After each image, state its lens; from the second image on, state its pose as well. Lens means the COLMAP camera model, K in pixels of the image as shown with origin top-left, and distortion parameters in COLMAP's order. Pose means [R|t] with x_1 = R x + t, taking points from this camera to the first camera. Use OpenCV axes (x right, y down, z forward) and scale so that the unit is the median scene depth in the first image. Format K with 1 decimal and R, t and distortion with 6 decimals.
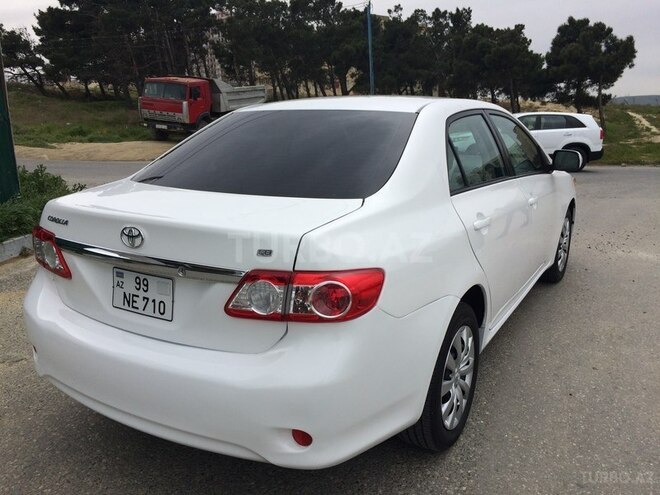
lens RADIAL K [[569.2, 0, 324.5], [0, 569.2, 251.9], [0, 0, 1]] dist [0.059525, -0.067880]
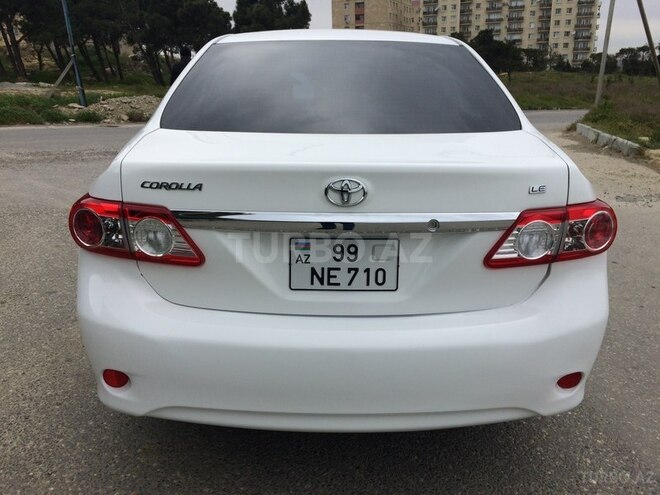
lens RADIAL K [[569.2, 0, 328.7], [0, 569.2, 241.2], [0, 0, 1]] dist [0.059525, -0.067880]
pose [[0.852750, -0.141947, 0.502661, -0.729462], [0.116533, 0.989811, 0.081819, -0.025651], [-0.509154, -0.011195, 0.860603, 0.339697]]
